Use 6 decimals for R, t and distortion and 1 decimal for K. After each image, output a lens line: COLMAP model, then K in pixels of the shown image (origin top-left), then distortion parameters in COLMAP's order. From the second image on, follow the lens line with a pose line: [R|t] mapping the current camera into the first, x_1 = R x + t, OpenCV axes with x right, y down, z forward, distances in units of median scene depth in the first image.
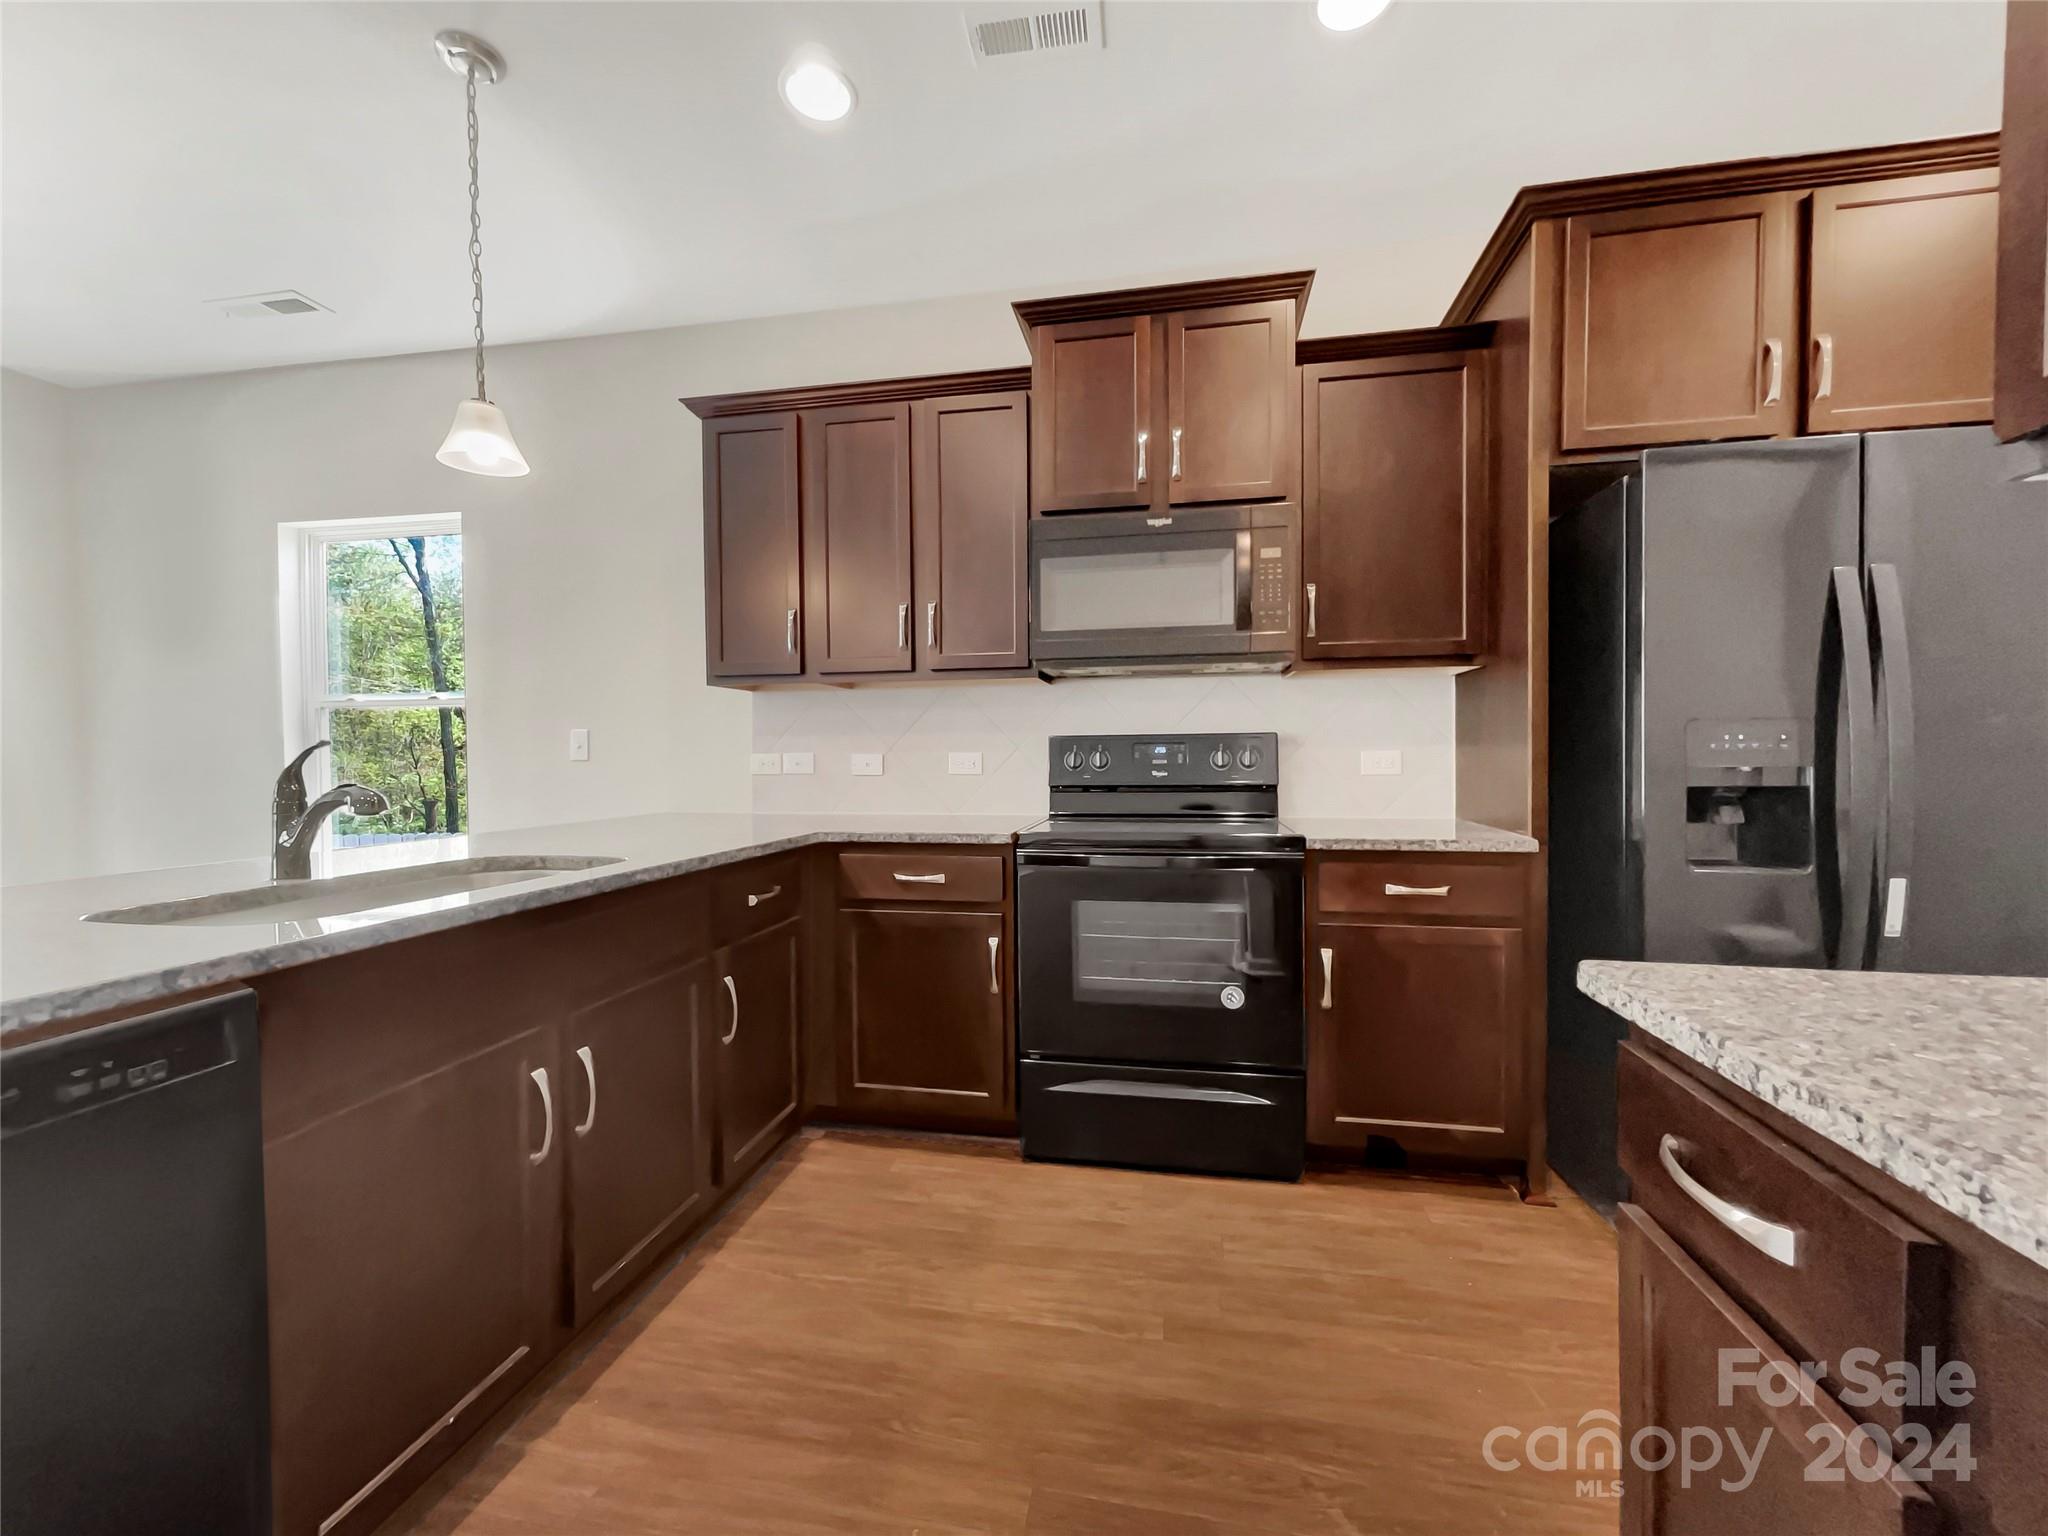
lens RADIAL K [[818.3, 0, 1019.7], [0, 818.3, 771.0], [0, 0, 1]] dist [0.014058, -0.000408]
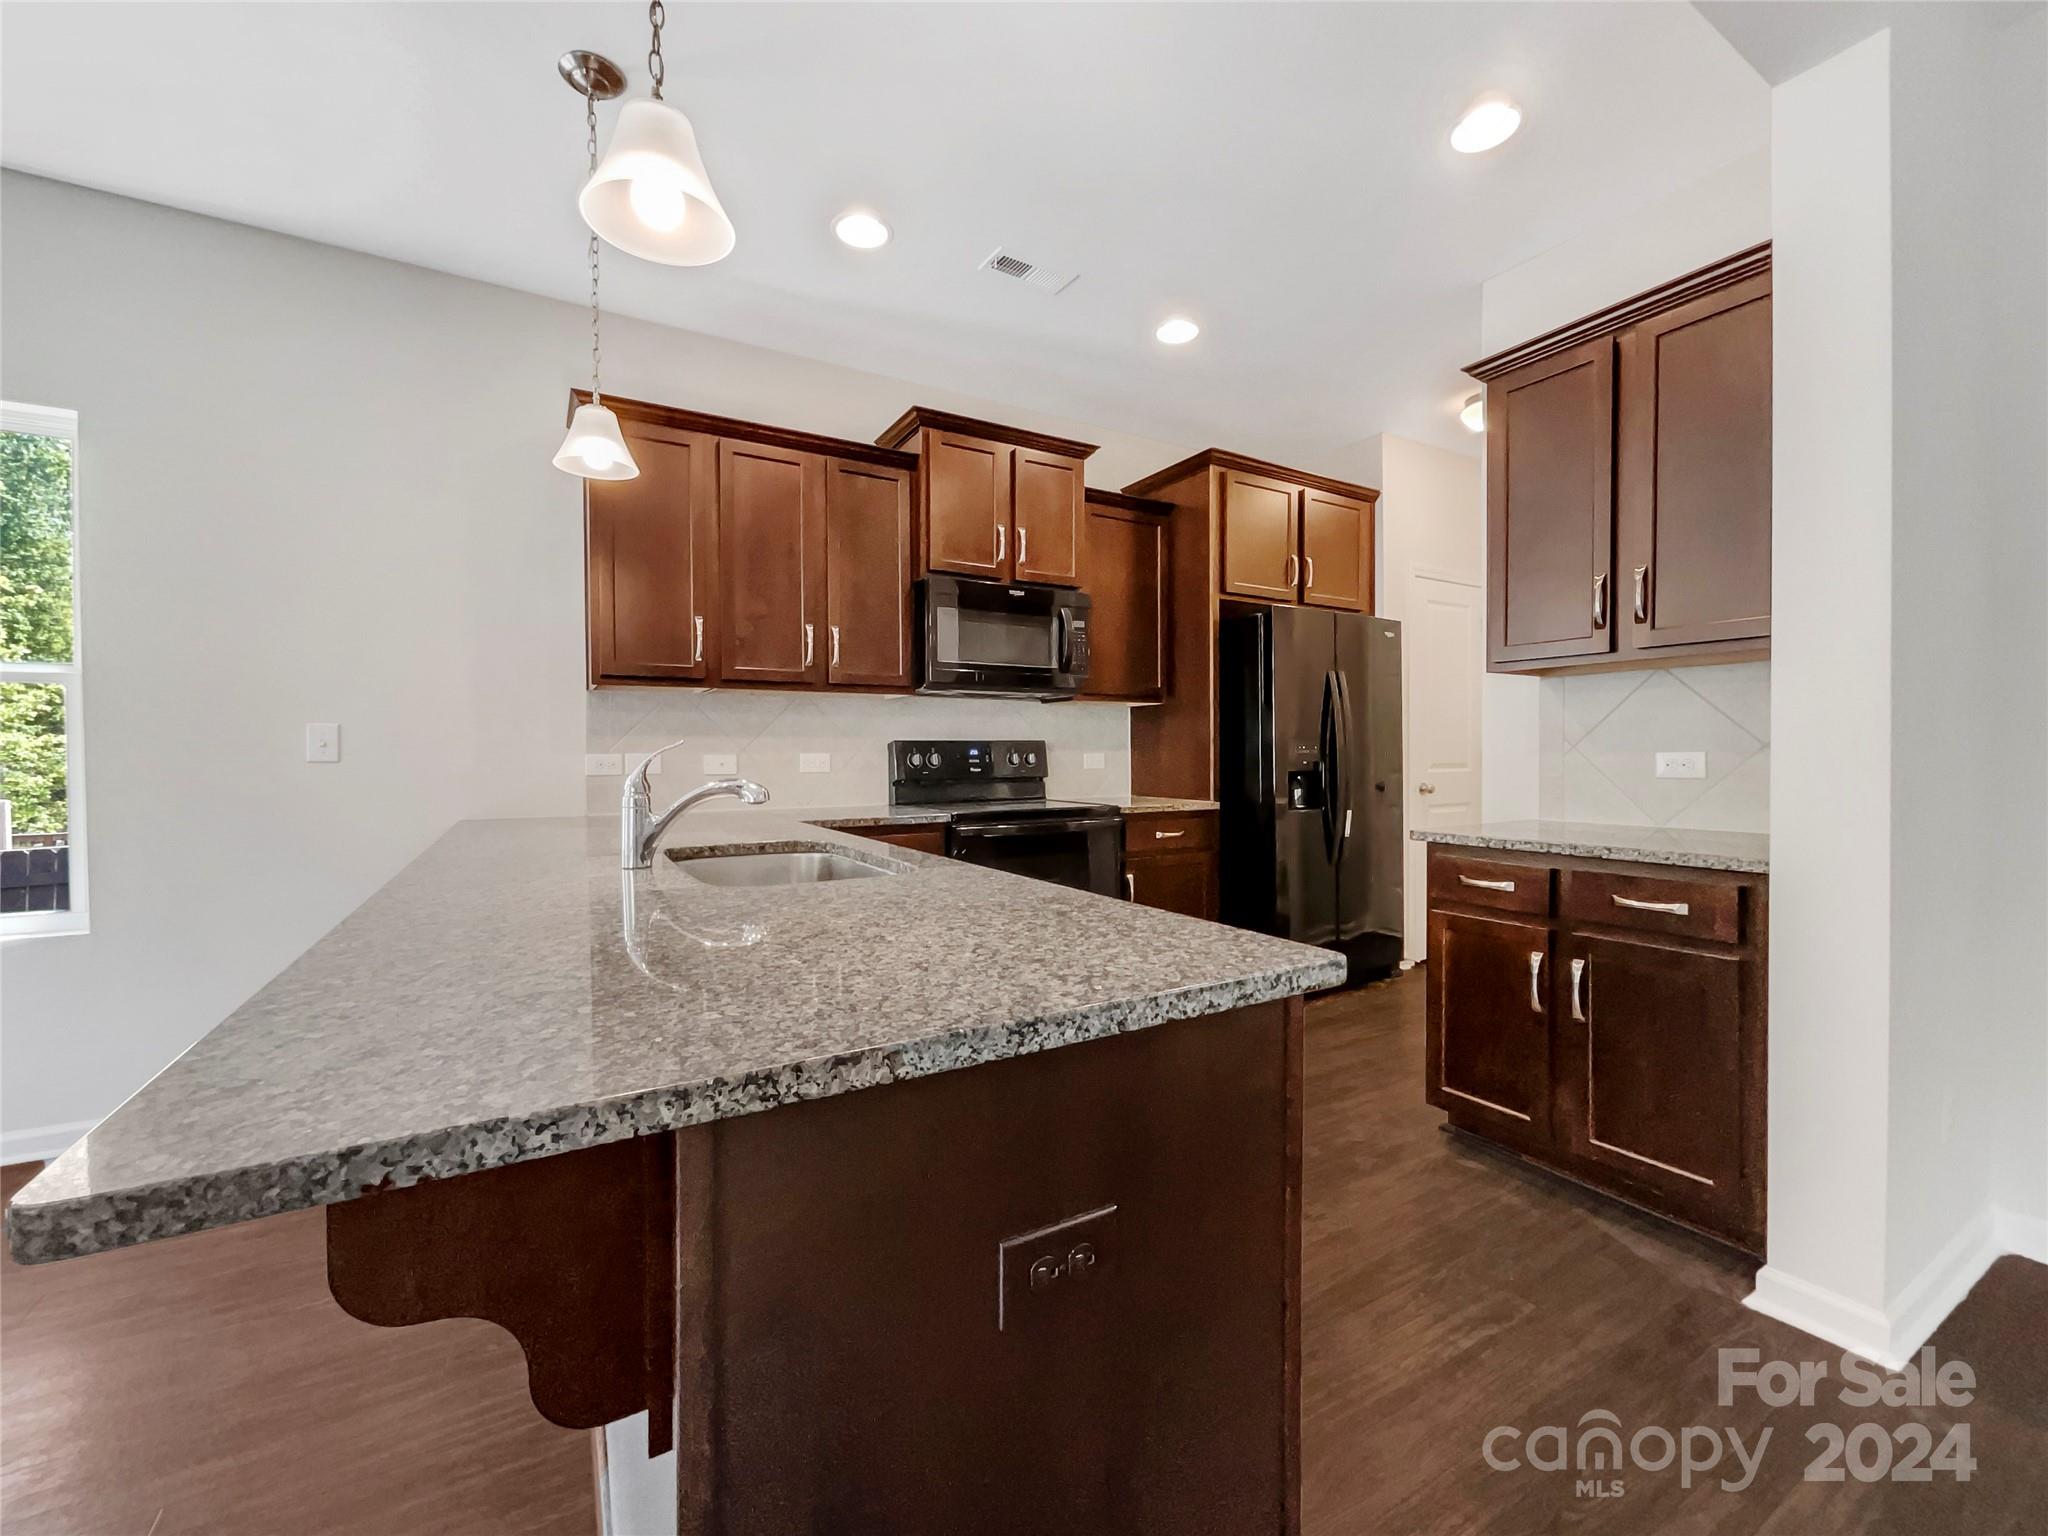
lens RADIAL K [[818.3, 0, 994.9], [0, 818.3, 760.0], [0, 0, 1]] dist [0.014058, -0.000408]
pose [[0.761344, 0.000889, 0.648348, -0.719300], [0.013532, 0.999759, -0.017262, 0.010908], [-0.648207, 0.021916, 0.761149, -0.045611]]
